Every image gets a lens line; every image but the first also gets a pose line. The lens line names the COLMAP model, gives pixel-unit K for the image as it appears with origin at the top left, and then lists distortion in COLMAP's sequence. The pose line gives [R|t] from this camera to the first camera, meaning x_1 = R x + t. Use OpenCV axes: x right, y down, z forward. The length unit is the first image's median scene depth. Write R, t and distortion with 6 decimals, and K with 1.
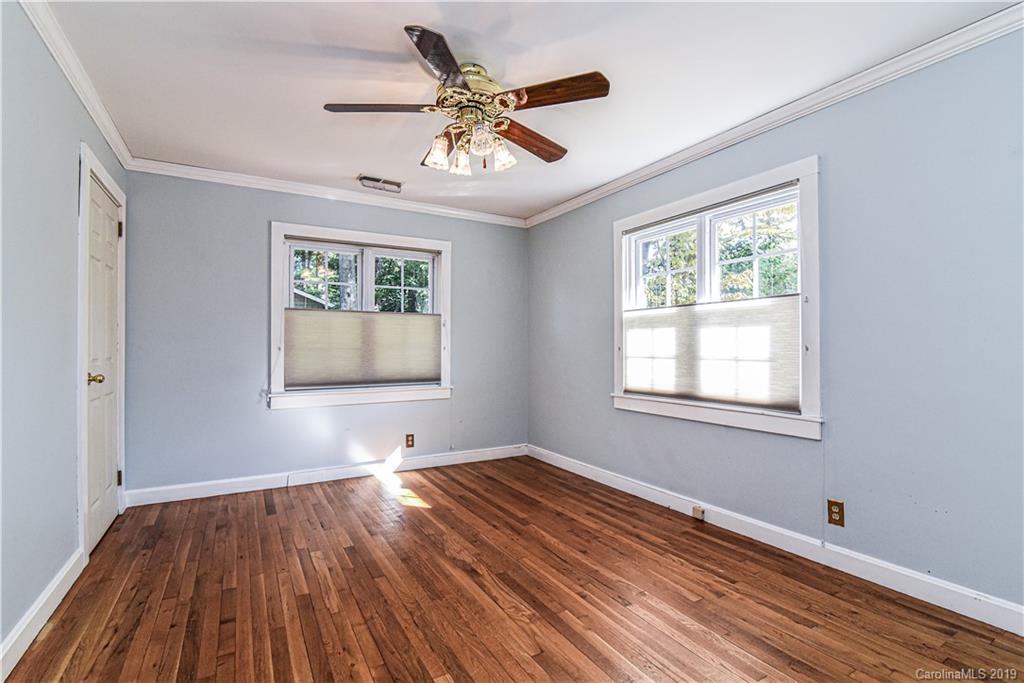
lens RADIAL K [[473.2, 0, 507.7], [0, 473.2, 340.8], [0, 0, 1]] dist [-0.017836, 0.000349]
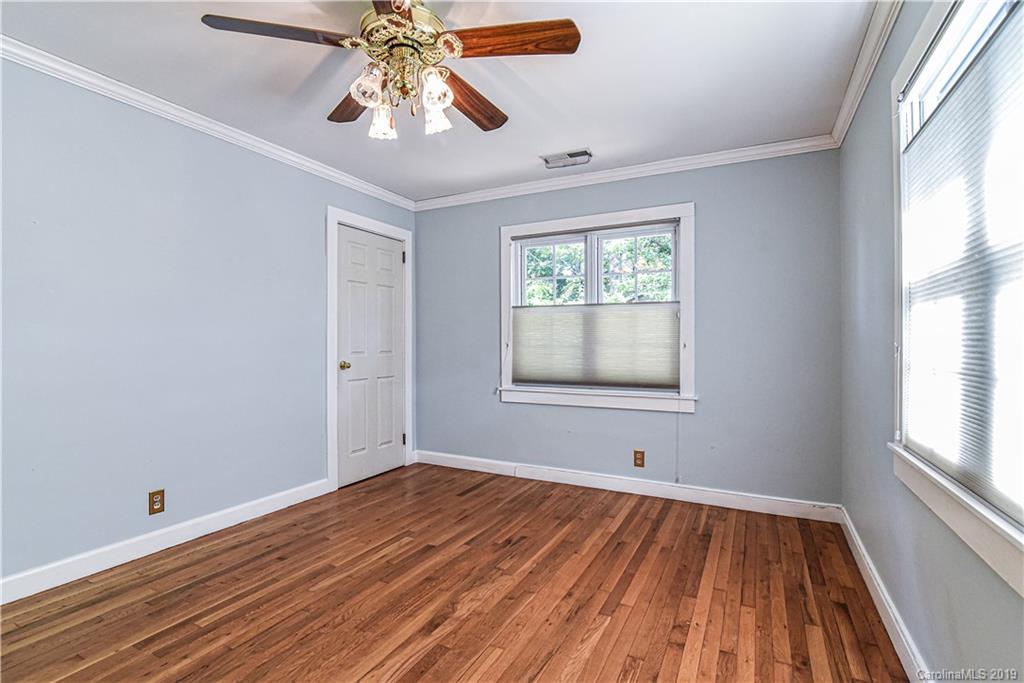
lens RADIAL K [[473.2, 0, 510.7], [0, 473.2, 343.6], [0, 0, 1]] dist [-0.017836, 0.000349]
pose [[0.536001, 0.003762, -0.844209, 0.502721], [0.010624, 0.999881, 0.011201, 0.000763], [0.844150, -0.014972, 0.535897, 0.517473]]
